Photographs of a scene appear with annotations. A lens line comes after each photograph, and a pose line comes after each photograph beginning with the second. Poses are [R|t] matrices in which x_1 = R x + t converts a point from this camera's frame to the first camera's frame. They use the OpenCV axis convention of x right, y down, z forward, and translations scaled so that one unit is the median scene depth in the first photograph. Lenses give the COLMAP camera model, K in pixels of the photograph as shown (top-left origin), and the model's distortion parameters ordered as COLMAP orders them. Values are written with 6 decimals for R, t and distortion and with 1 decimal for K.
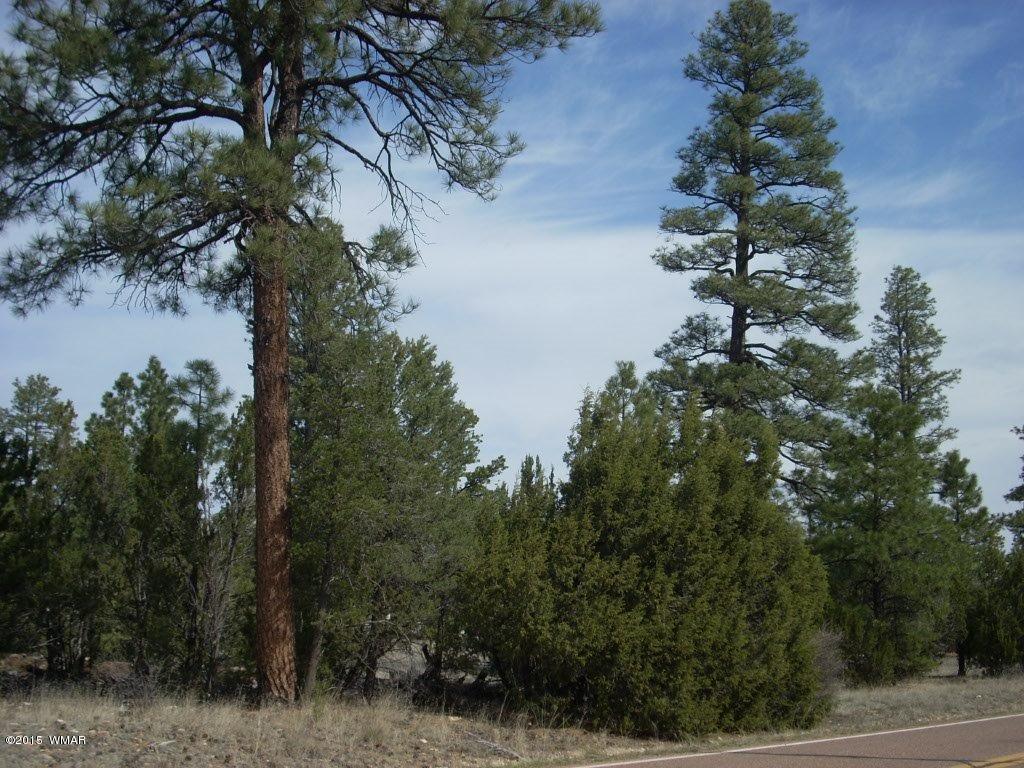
lens RADIAL K [[1356.2, 0, 511.8], [0, 1356.2, 397.0], [0, 0, 1]] dist [-0.080236, 0.000000]
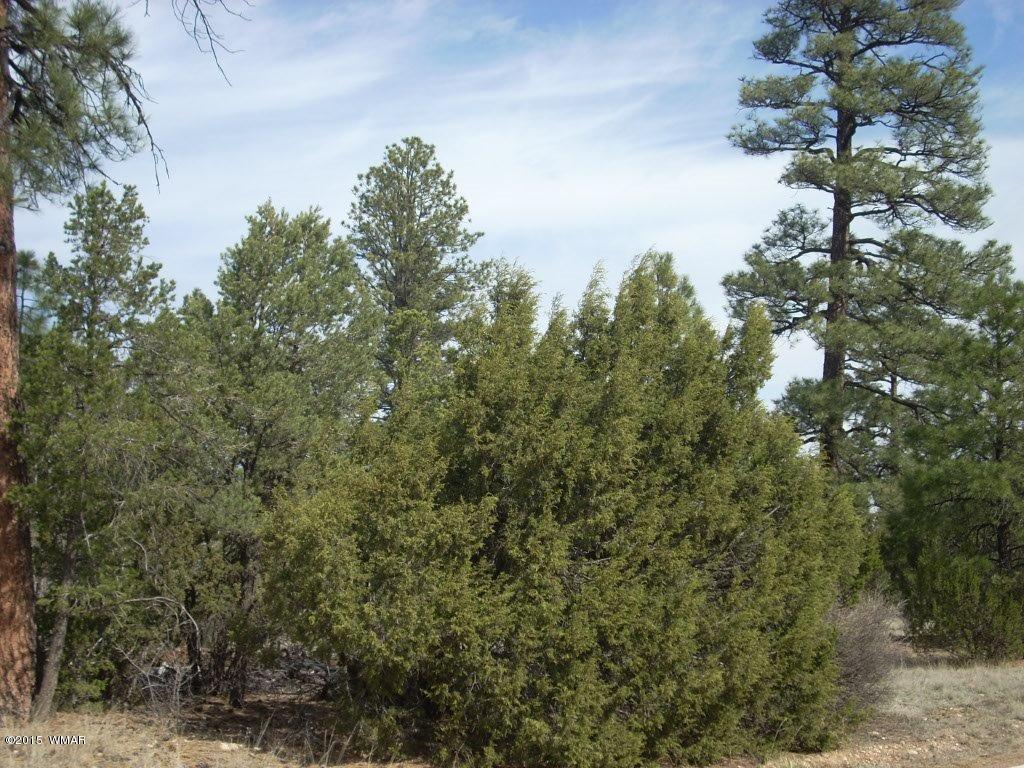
lens RADIAL K [[1356.2, 0, 506.9], [0, 1356.2, 397.6], [0, 0, 1]] dist [-0.080236, 0.000000]
pose [[0.989899, -0.026913, -0.139198, 0.165153], [0.032444, 0.998765, 0.037620, 0.041047], [0.138014, -0.041756, 0.989550, 0.327251]]
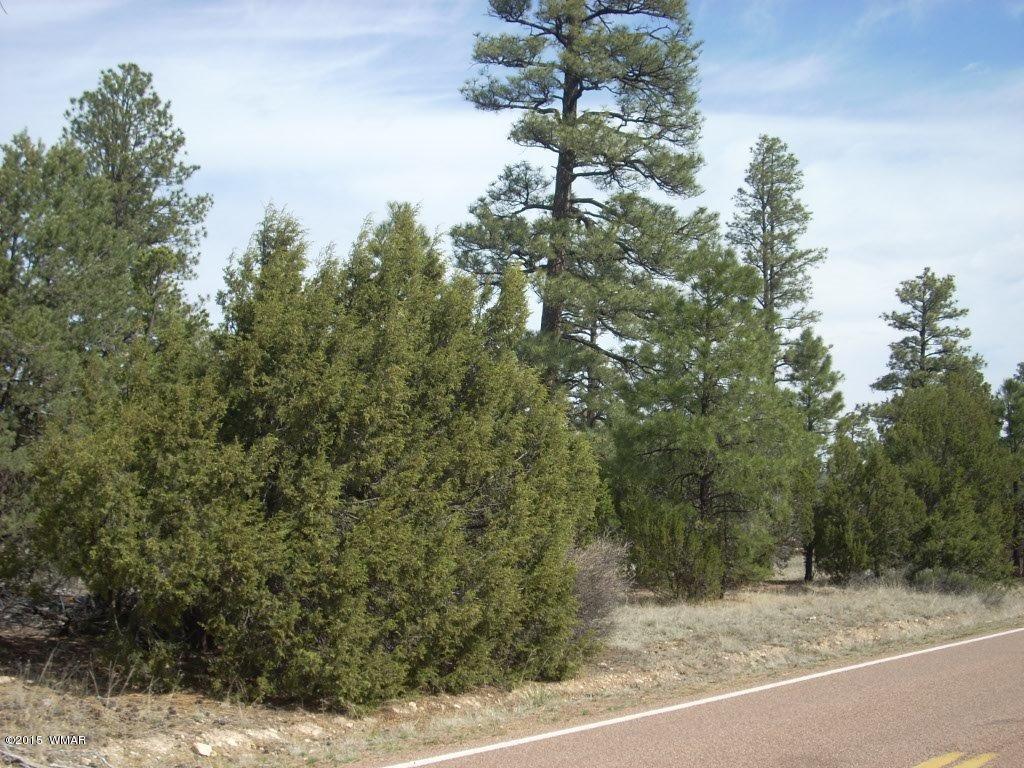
lens RADIAL K [[1356.2, 0, 508.6], [0, 1356.2, 394.3], [0, 0, 1]] dist [-0.080236, 0.000000]
pose [[0.996383, 0.009964, 0.084393, 0.131626], [-0.016712, 0.996684, 0.079634, 0.036341], [-0.083319, -0.080756, 0.993245, 0.295219]]
